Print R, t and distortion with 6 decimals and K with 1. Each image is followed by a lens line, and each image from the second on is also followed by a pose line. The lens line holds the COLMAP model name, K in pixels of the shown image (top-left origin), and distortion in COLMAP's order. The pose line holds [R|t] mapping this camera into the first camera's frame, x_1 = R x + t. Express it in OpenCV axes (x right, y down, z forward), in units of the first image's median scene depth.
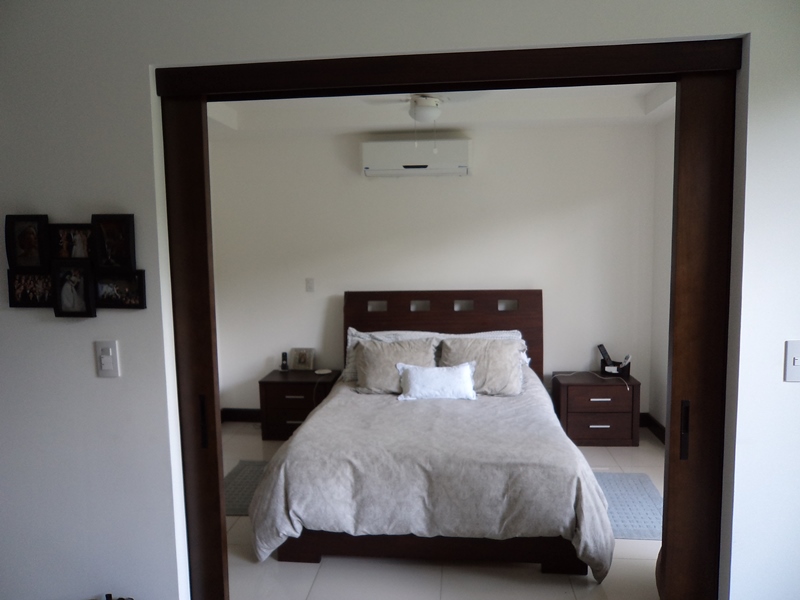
lens RADIAL K [[585.0, 0, 399.1], [0, 585.0, 299.5], [0, 0, 1]] dist [-0.059594, 0.072321]
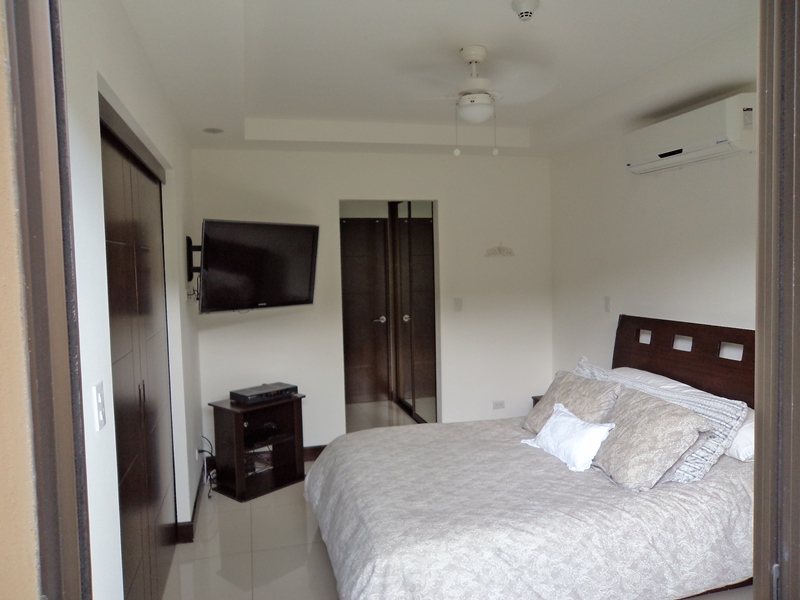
lens RADIAL K [[585.0, 0, 399.3], [0, 585.0, 297.0], [0, 0, 1]] dist [-0.059594, 0.072321]
pose [[0.341127, 0.061698, -0.937990, 0.609375], [-0.065648, 0.996971, 0.041703, -0.054811], [0.937722, 0.047351, 0.344144, 0.435186]]
